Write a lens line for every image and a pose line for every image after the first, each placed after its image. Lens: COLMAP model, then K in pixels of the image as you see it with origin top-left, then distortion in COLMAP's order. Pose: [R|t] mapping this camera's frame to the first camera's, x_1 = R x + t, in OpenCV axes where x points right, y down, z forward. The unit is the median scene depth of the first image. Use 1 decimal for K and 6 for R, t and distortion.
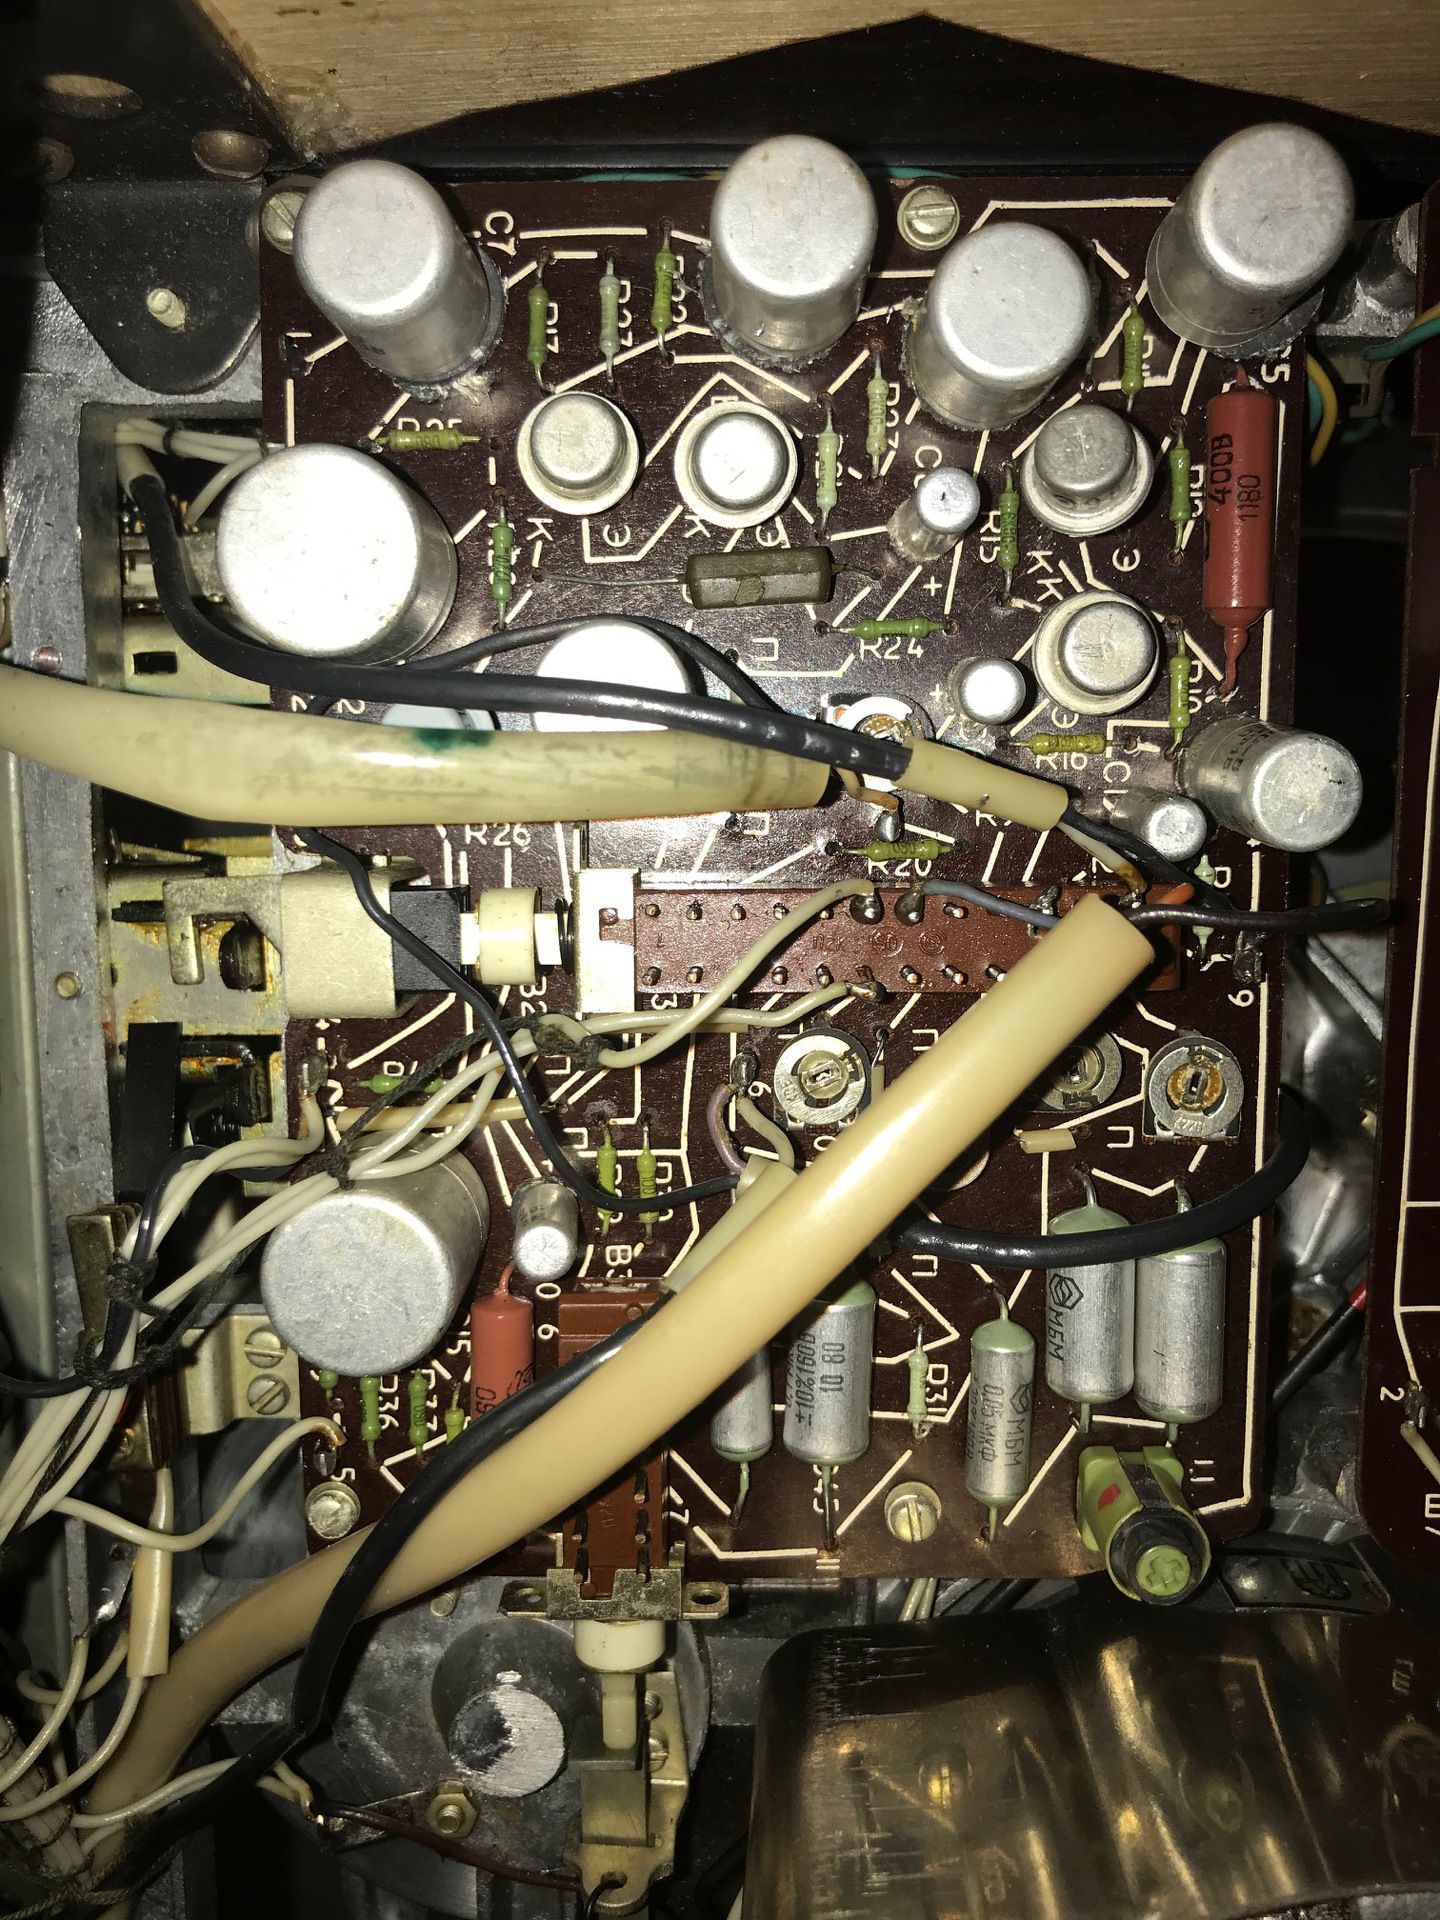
lens RADIAL K [[1580.6, 0, 719.2], [0, 1580.6, 921.7], [0, 0, 1]] dist [-0.021791, 0.034873]
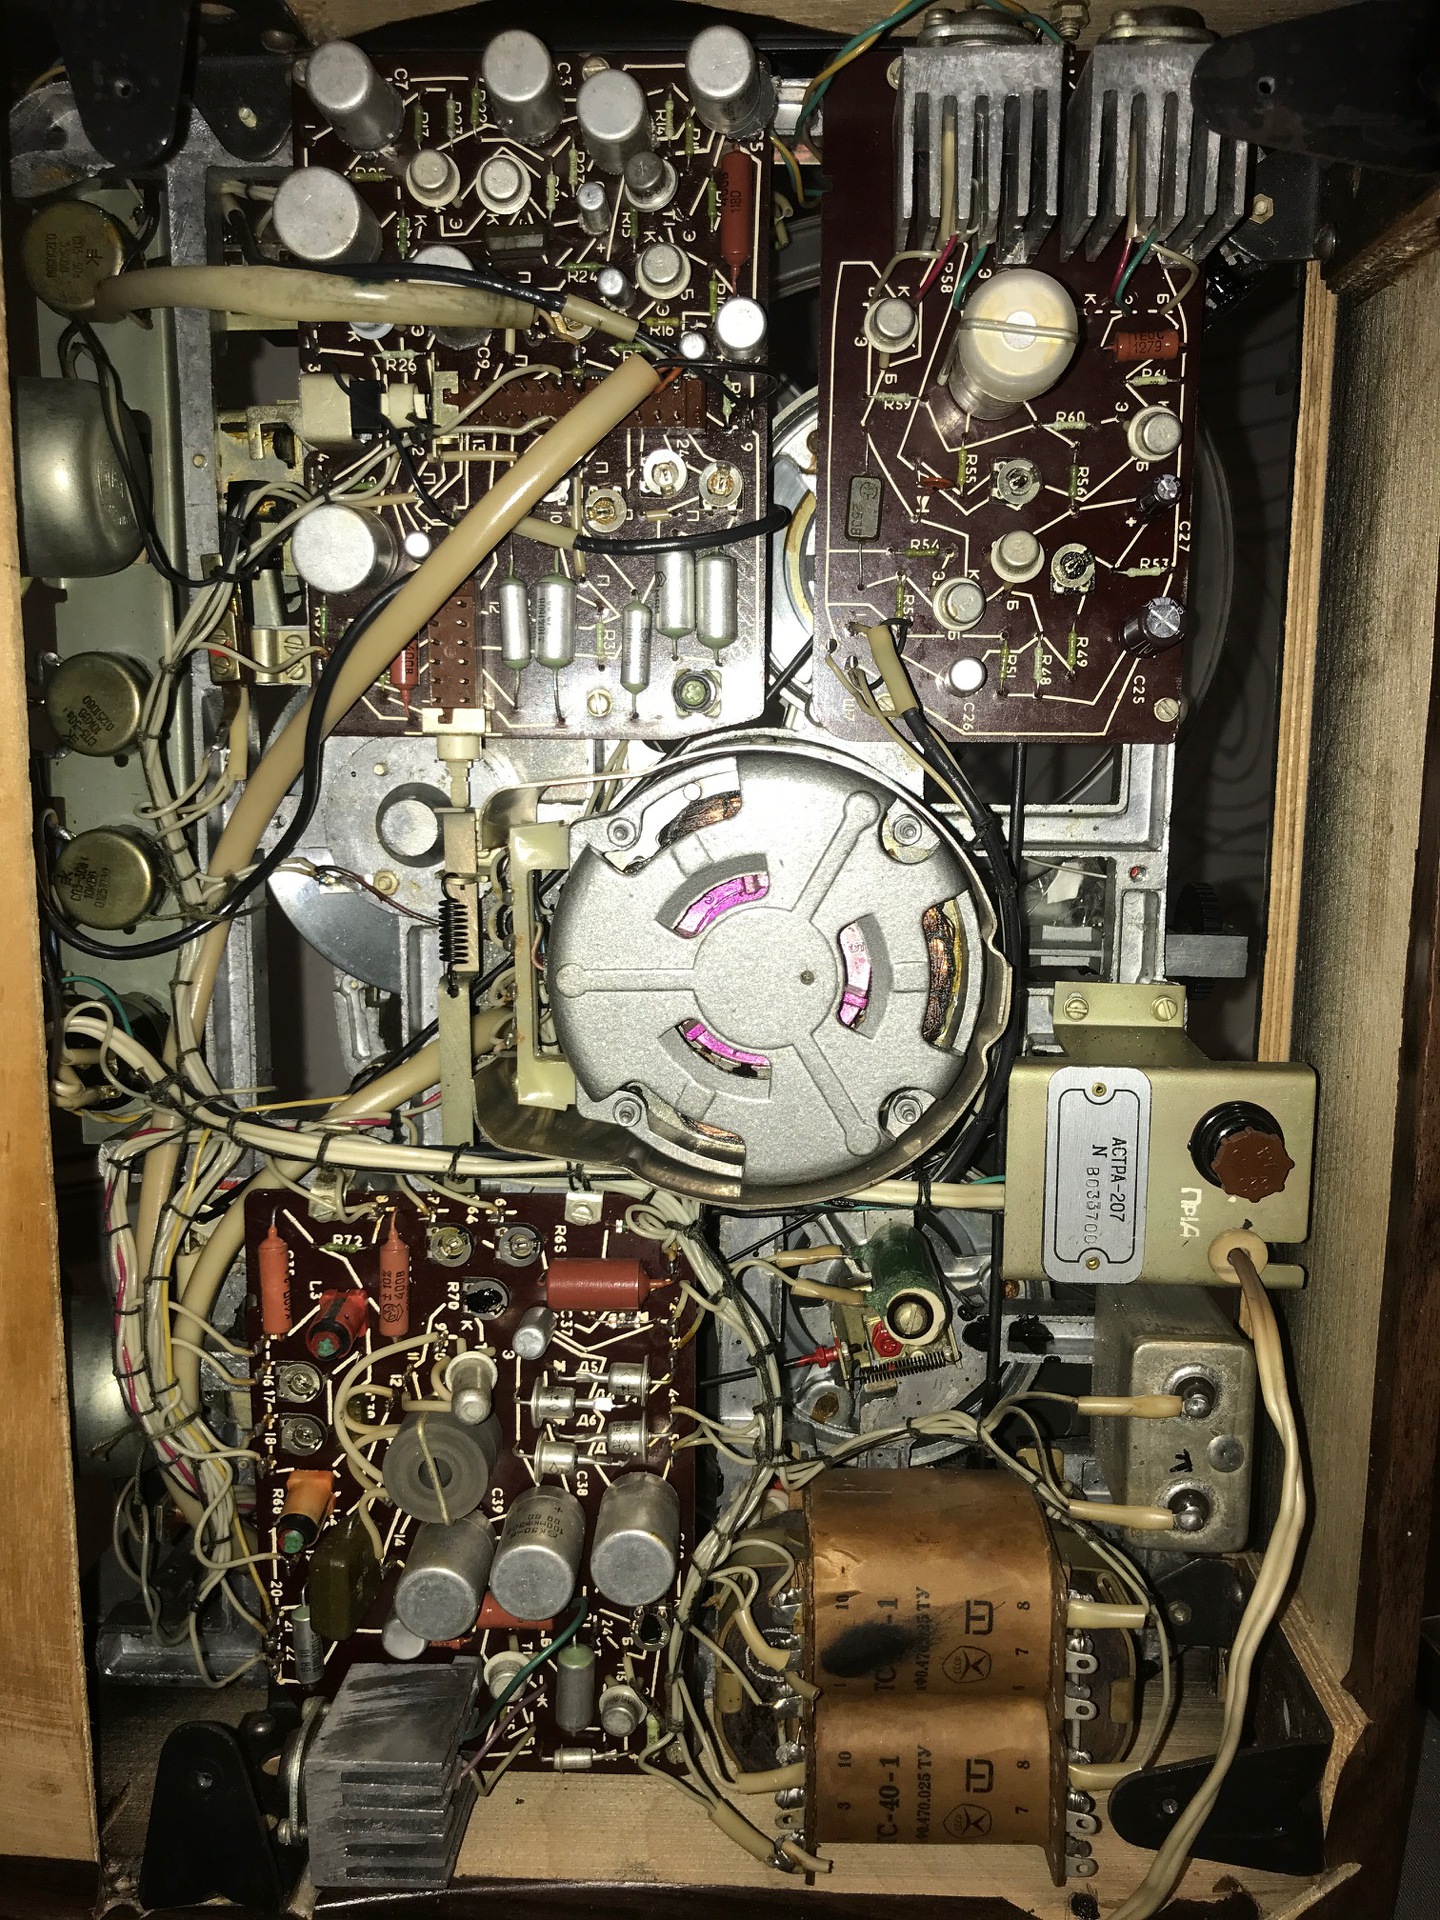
lens RADIAL K [[1580.6, 0, 731.6], [0, 1580.6, 951.4], [0, 0, 1]] dist [-0.021791, 0.034873]
pose [[0.999661, 0.015271, -0.021079, 0.378076], [-0.014386, 0.999034, 0.041533, 0.664337], [0.021693, -0.041216, 0.998915, -1.205062]]
